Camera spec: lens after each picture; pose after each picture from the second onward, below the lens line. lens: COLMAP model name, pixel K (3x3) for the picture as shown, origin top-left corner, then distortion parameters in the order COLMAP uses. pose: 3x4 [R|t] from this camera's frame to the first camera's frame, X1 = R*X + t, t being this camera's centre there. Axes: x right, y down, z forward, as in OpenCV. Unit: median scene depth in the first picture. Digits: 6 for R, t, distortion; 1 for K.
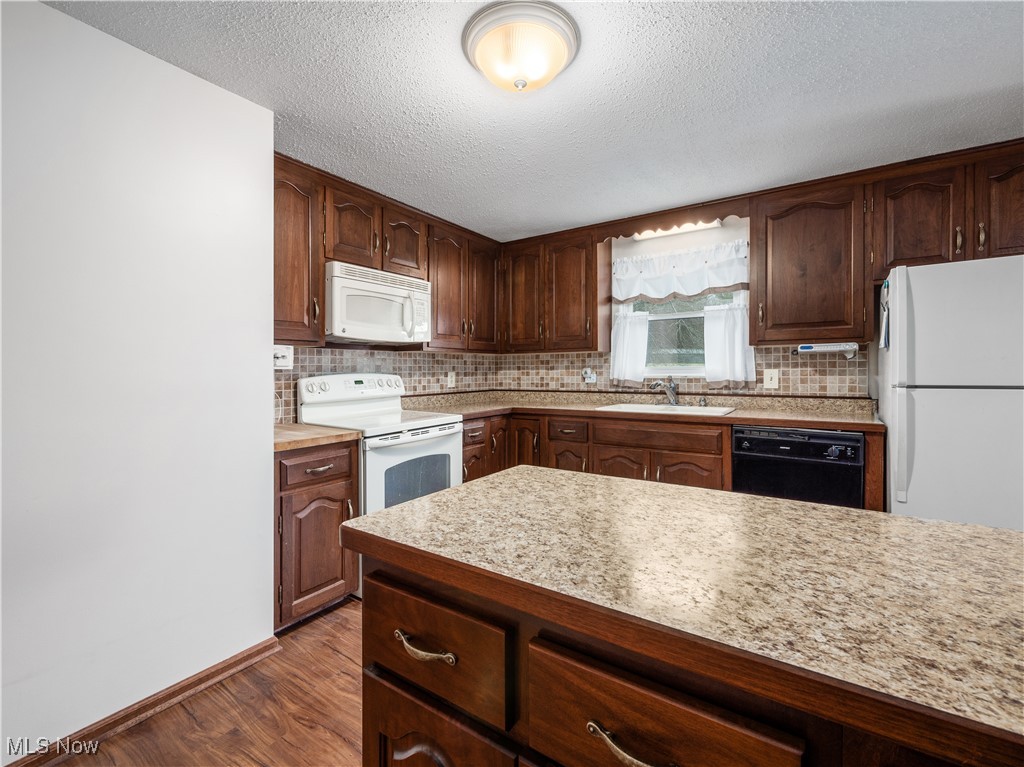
lens RADIAL K [[449.8, 0, 512.0], [0, 449.8, 383.5], [0, 0, 1]] dist [0.000514, 0.000033]
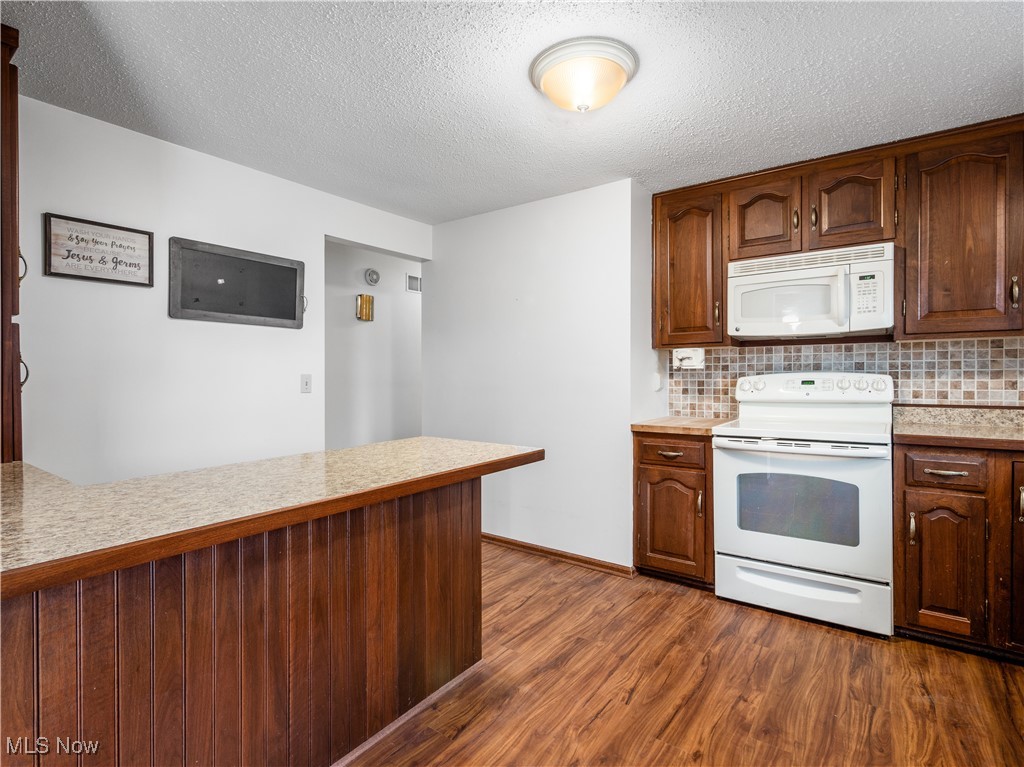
lens RADIAL K [[507.2, 0, 512.0], [0, 507.2, 383.5], [0, 0, 1]] dist [0.001940, 0.001136]
pose [[-0.040957, 0.025302, -0.998841, 0.773199], [-0.022605, 0.999400, 0.026243, -0.015629], [0.998905, 0.023654, -0.040360, 0.542285]]
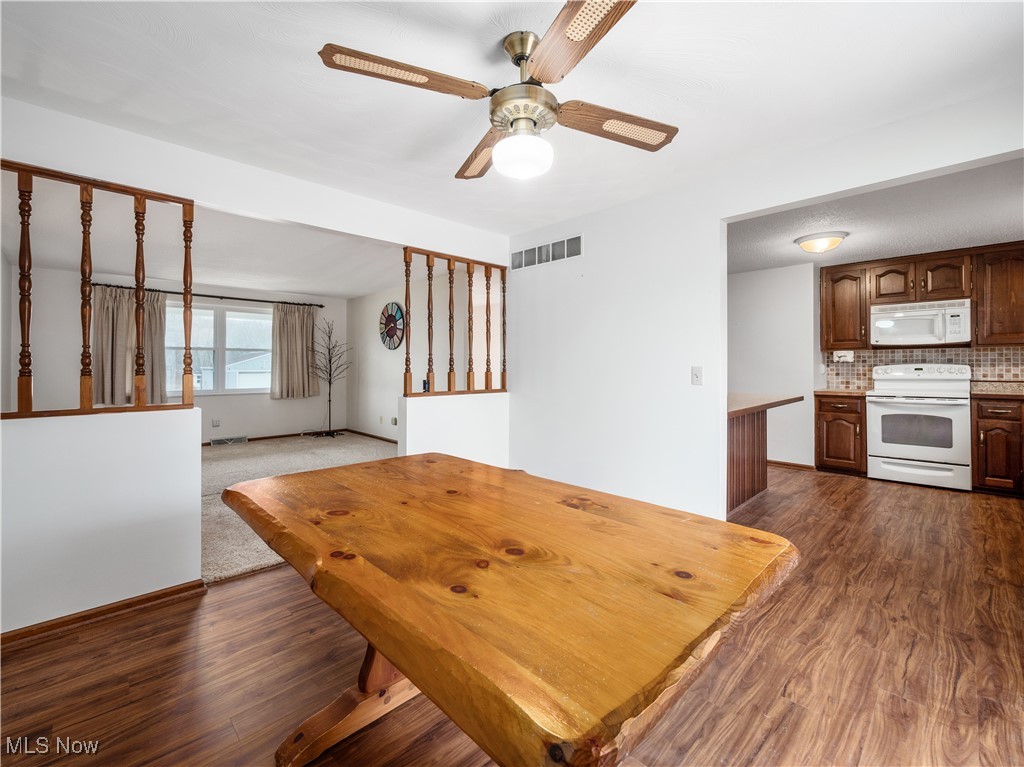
lens RADIAL K [[442.5, 0, 515.0], [0, 442.5, 367.7], [0, 0, 1]] dist [0.000052, -0.000376]
pose [[-0.195678, 0.012557, -0.980588, 1.763316], [-0.022024, 0.999610, 0.017196, -0.003885], [0.980421, 0.024962, -0.195325, -0.140867]]
